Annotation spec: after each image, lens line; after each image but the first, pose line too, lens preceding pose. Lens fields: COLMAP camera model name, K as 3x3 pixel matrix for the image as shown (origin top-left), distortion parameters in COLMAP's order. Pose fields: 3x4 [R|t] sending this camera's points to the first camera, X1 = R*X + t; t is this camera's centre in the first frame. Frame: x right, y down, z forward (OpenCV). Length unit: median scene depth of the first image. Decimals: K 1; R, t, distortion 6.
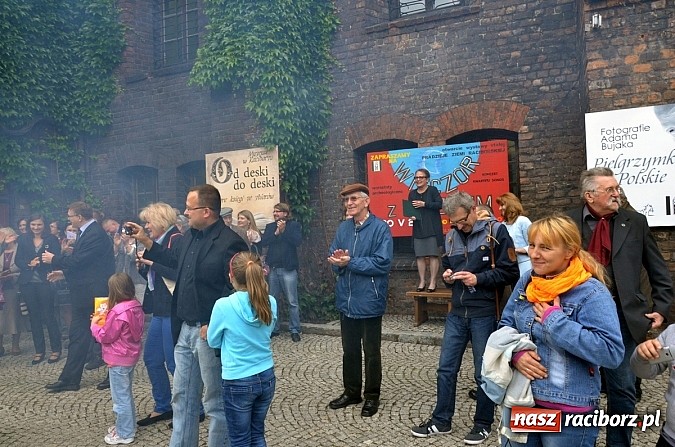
lens RADIAL K [[507.0, 0, 337.5], [0, 507.0, 223.5], [0, 0, 1]] dist [-0.034395, 0.007240]
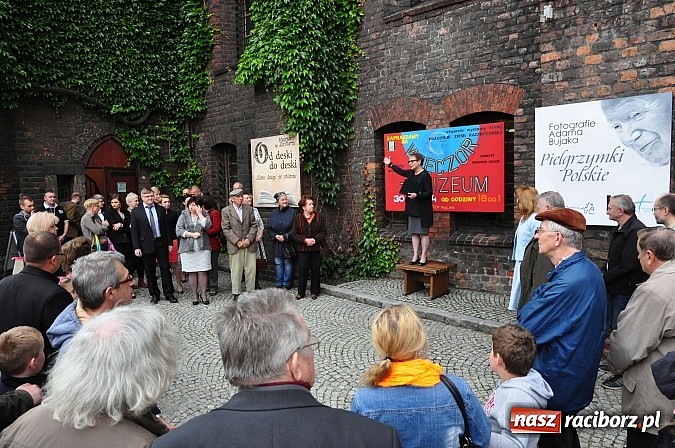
lens RADIAL K [[461.2, 0, 335.8], [0, 461.2, 210.7], [0, 0, 1]] dist [-0.093646, 0.066879]
pose [[0.950028, 0.026214, -0.311061, 0.295083], [0.004885, 0.995097, 0.098781, -0.078106], [0.312126, -0.095364, 0.945242, 0.005051]]
